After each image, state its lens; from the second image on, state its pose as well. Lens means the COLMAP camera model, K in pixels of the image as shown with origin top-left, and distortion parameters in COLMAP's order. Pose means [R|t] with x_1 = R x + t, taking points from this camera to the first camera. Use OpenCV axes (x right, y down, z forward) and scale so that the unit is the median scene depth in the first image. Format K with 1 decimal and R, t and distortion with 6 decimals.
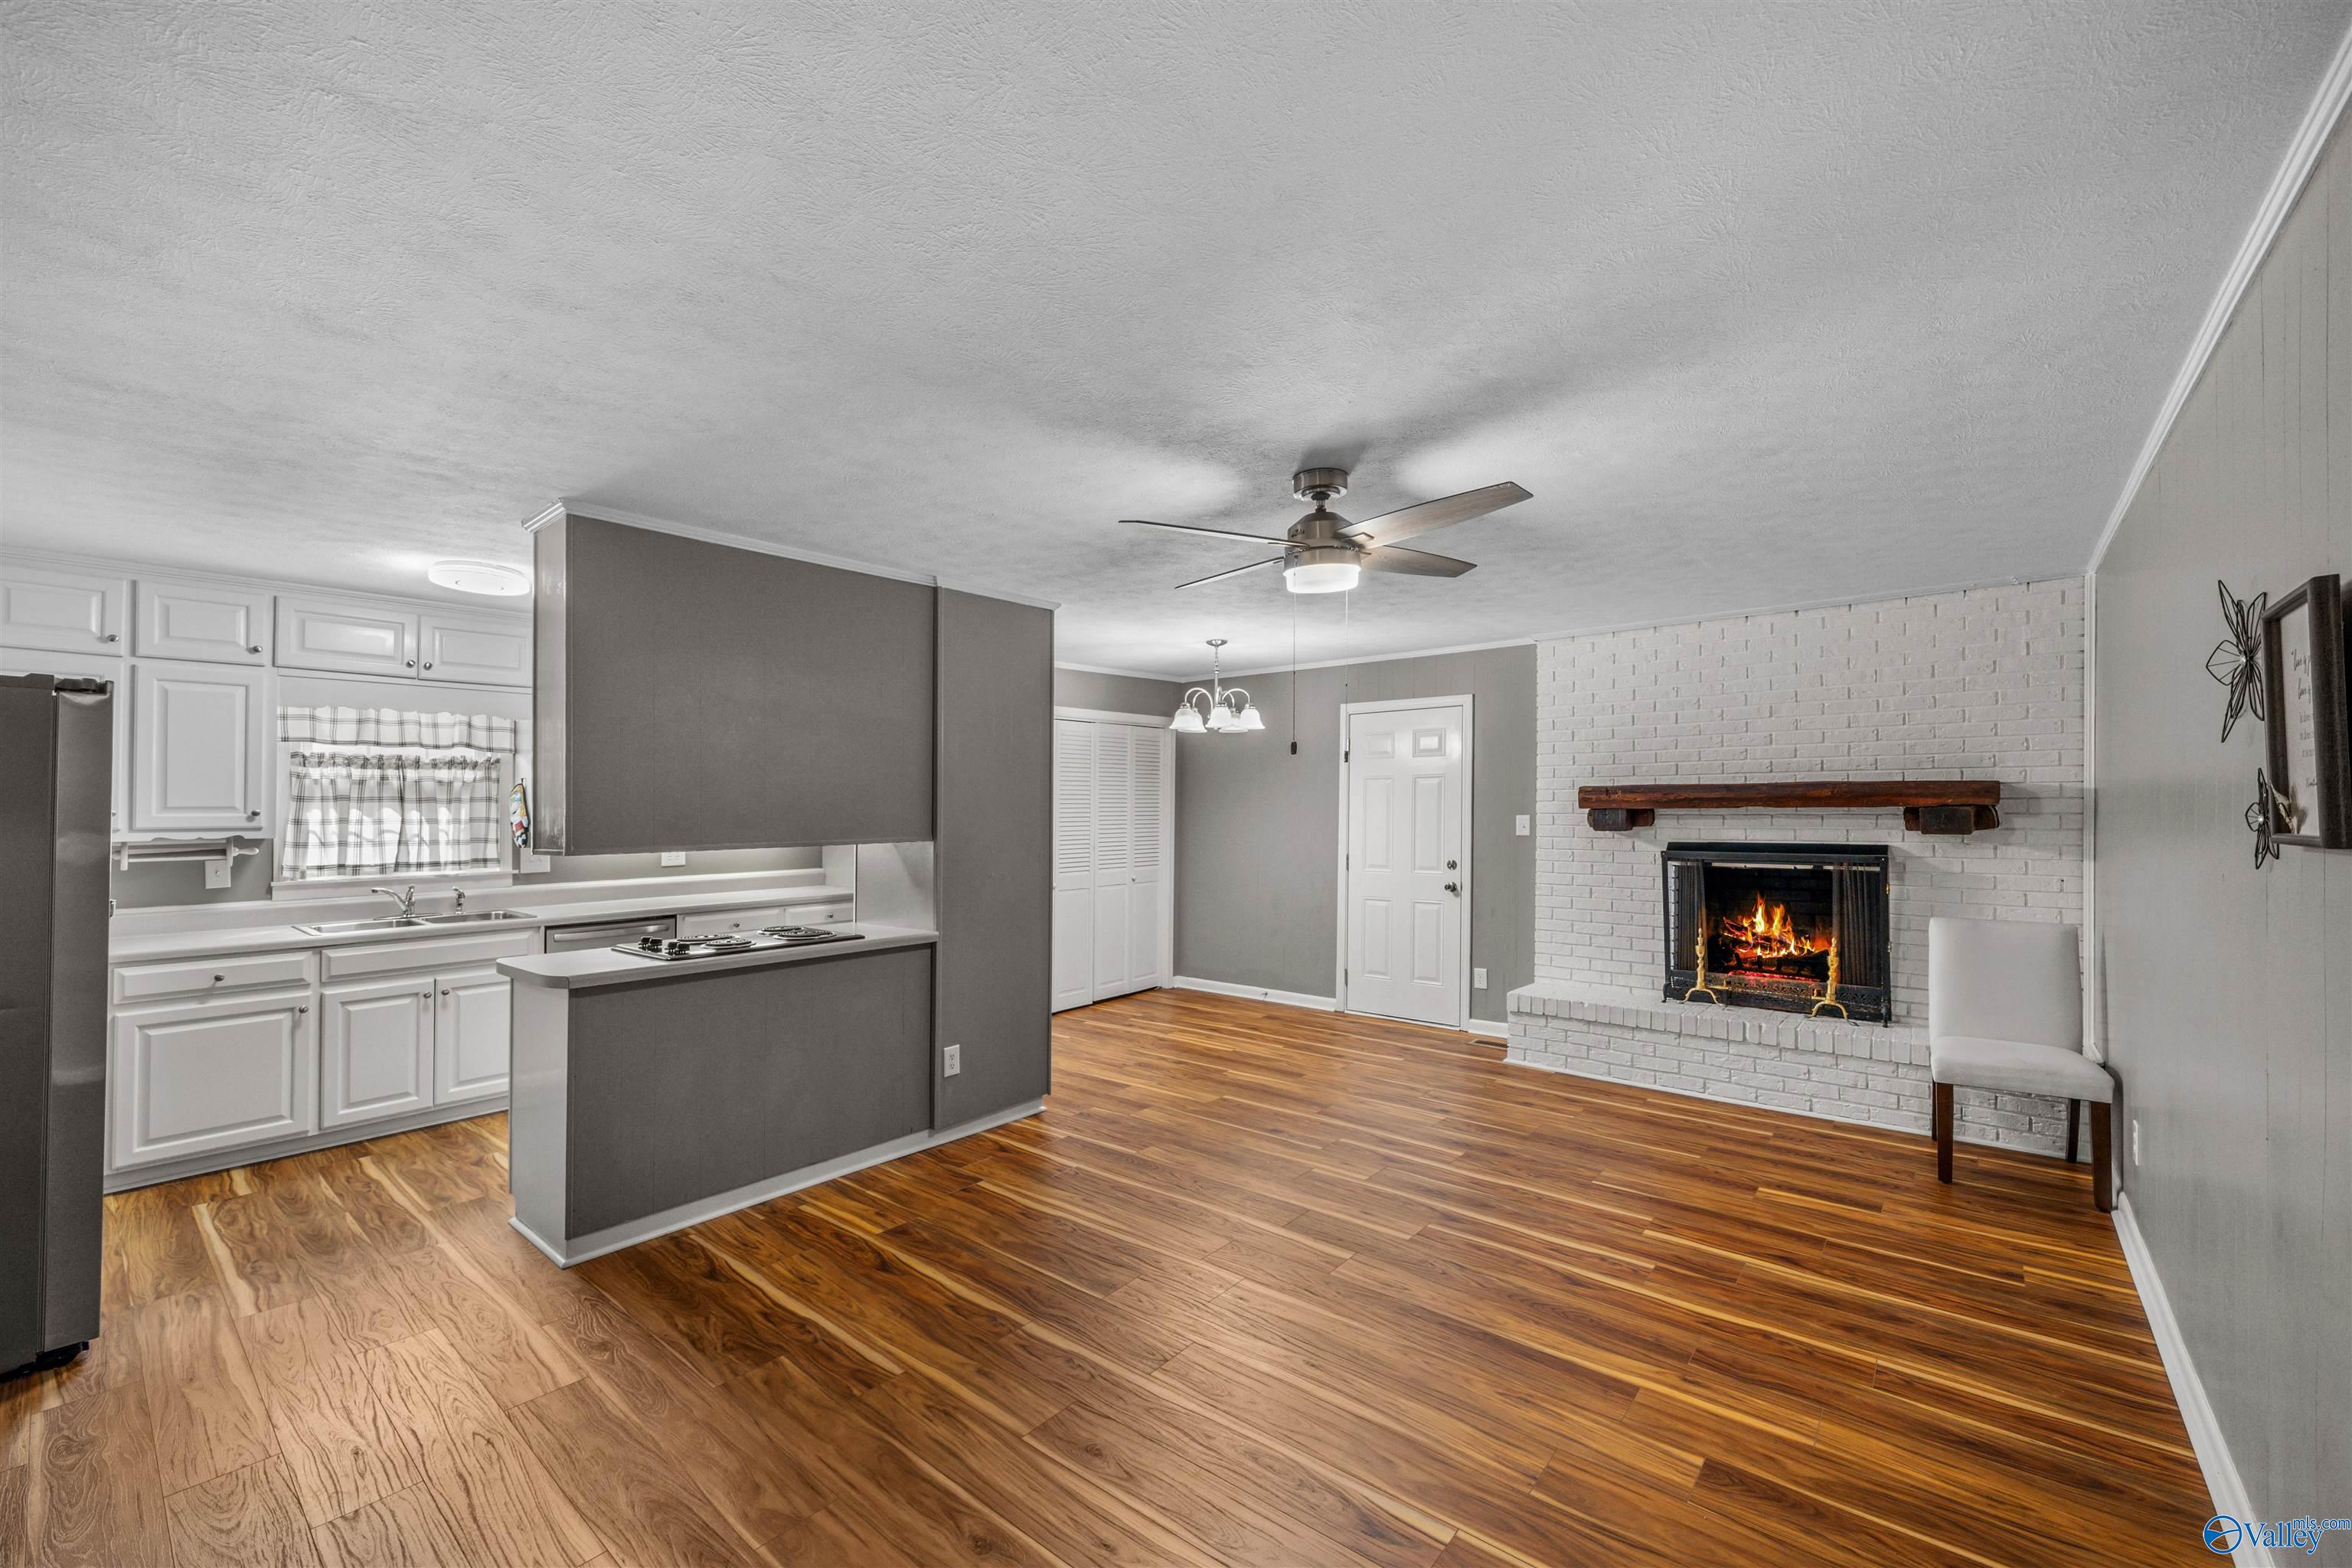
lens RADIAL K [[946.3, 0, 1178.9], [0, 946.3, 798.9], [0, 0, 1]] dist [0.000098, 0.000278]
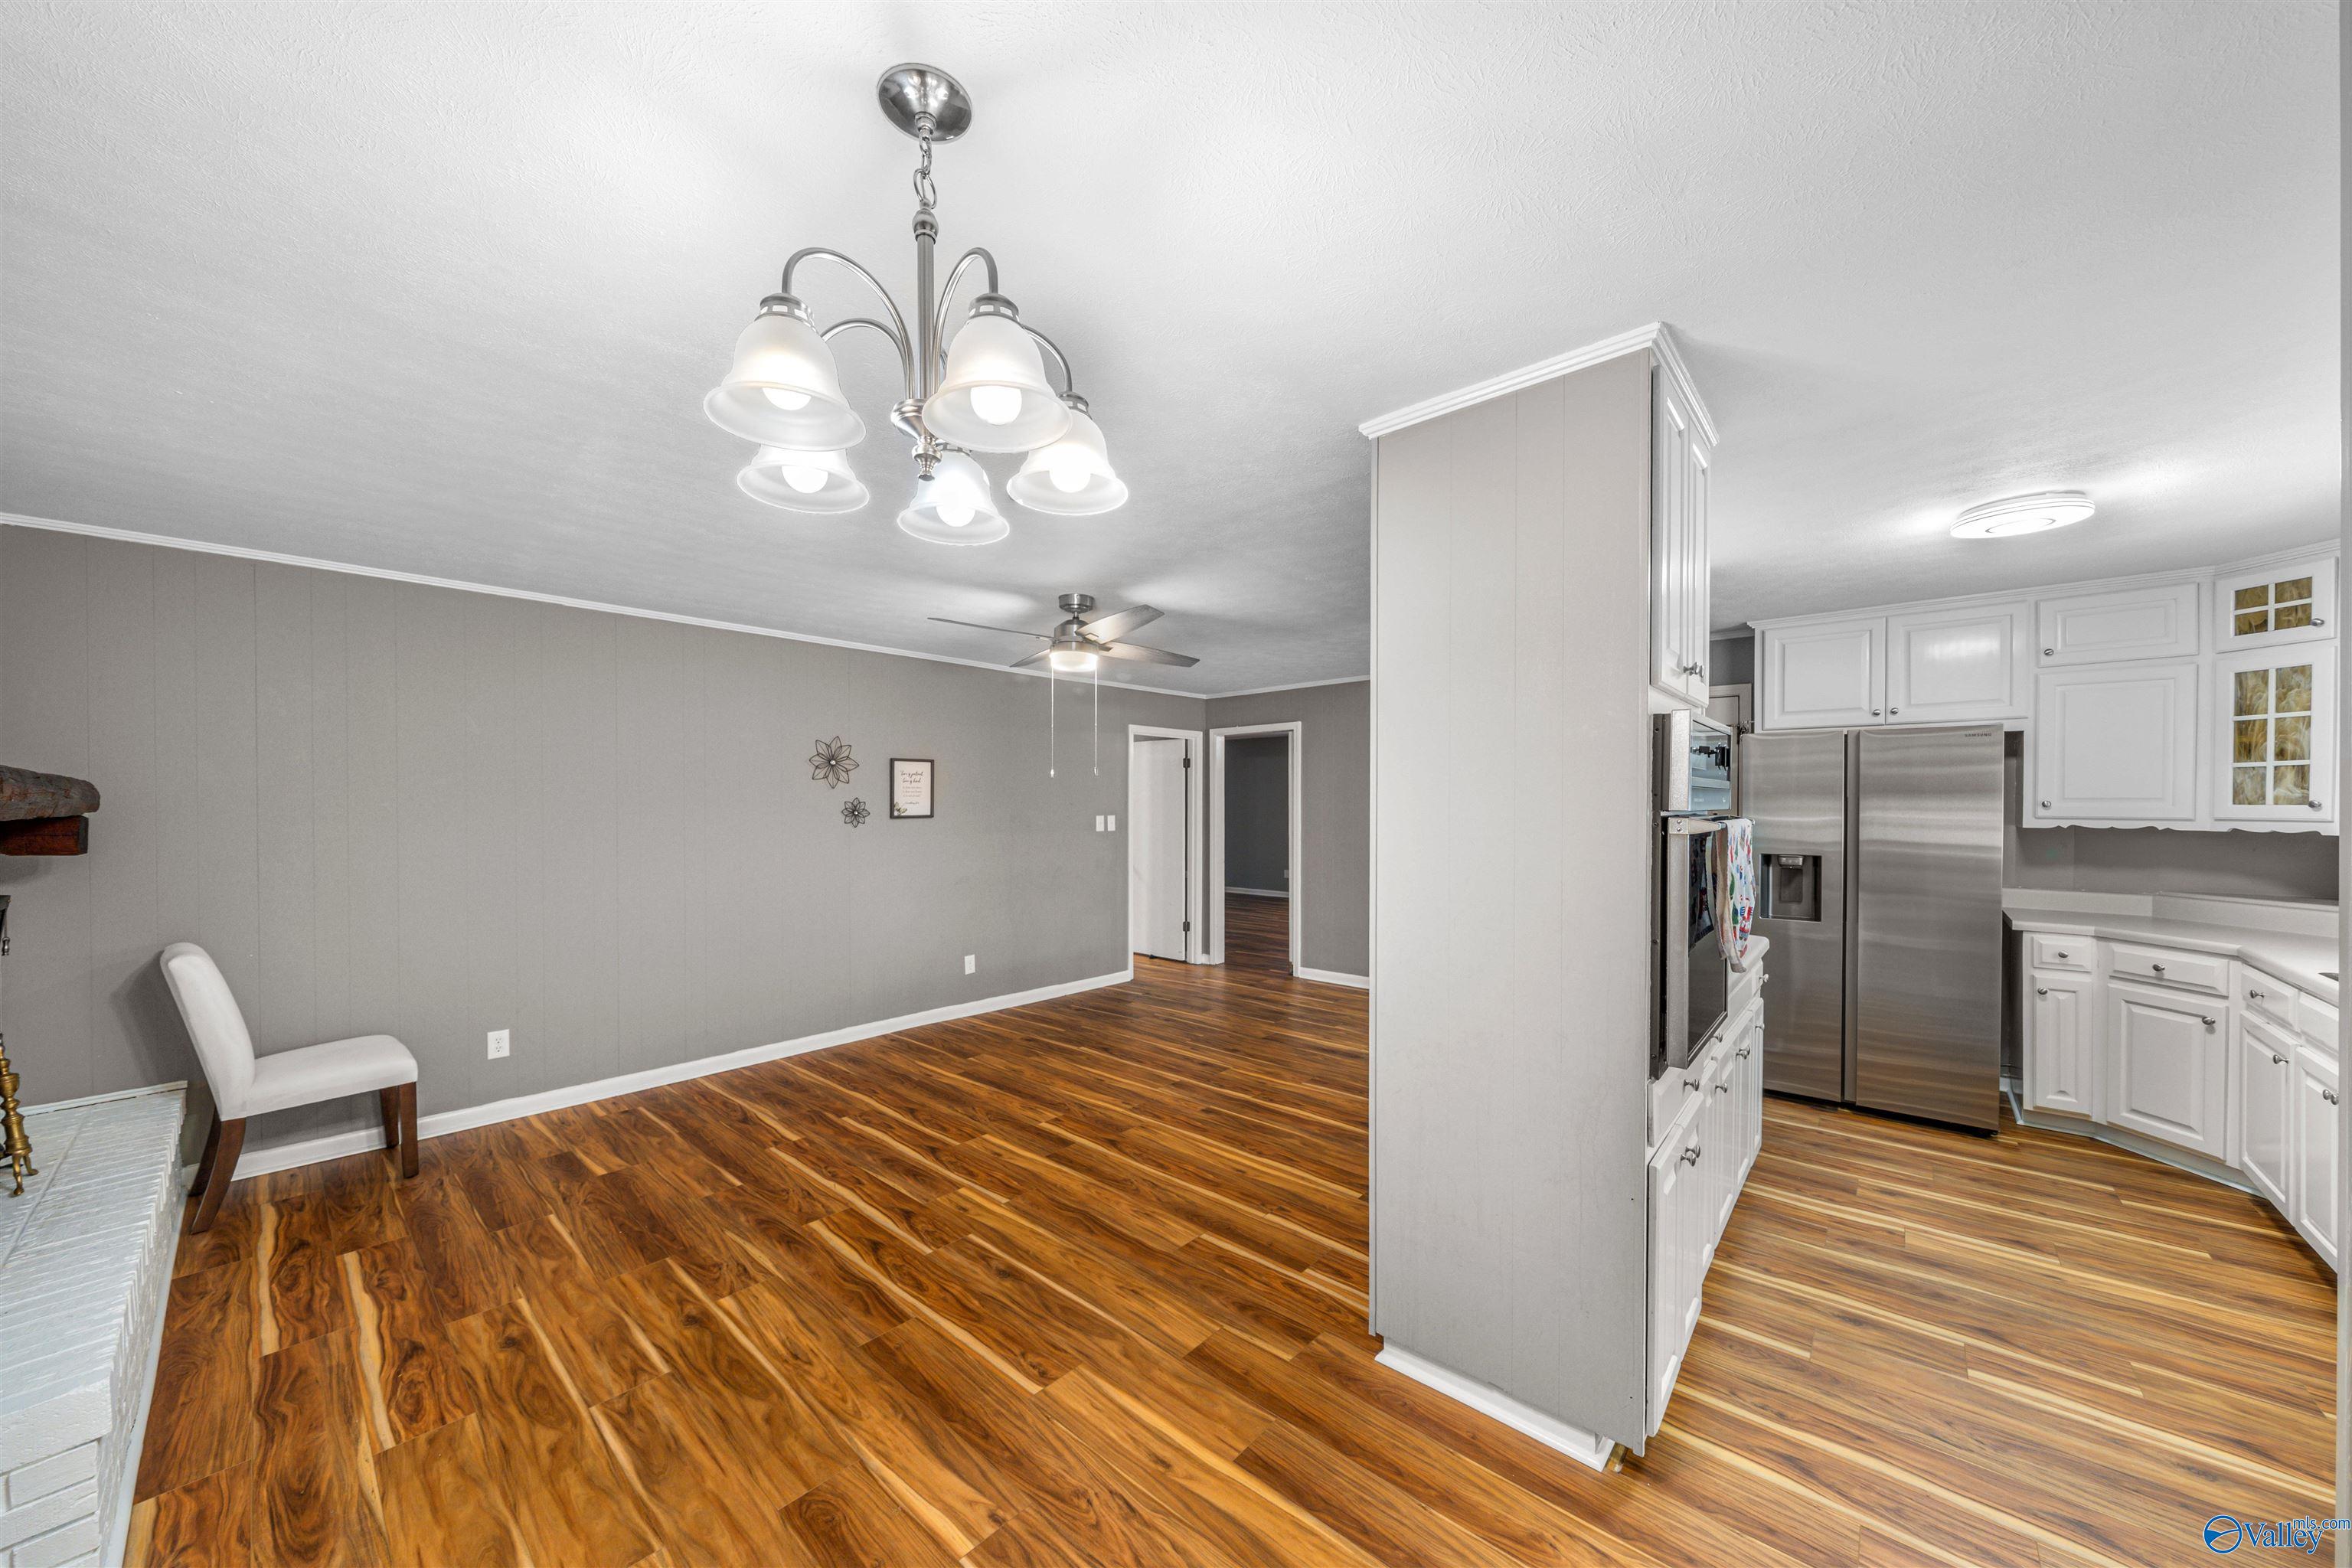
lens RADIAL K [[820.8, 0, 1169.2], [0, 820.8, 808.4], [0, 0, 1]] dist [-0.005641, 0.000889]
pose [[-0.999241, 0.008106, 0.038102, -0.042176], [0.007886, 0.999951, -0.005928, 0.012360], [-0.038148, -0.005623, -0.999256, 1.509254]]
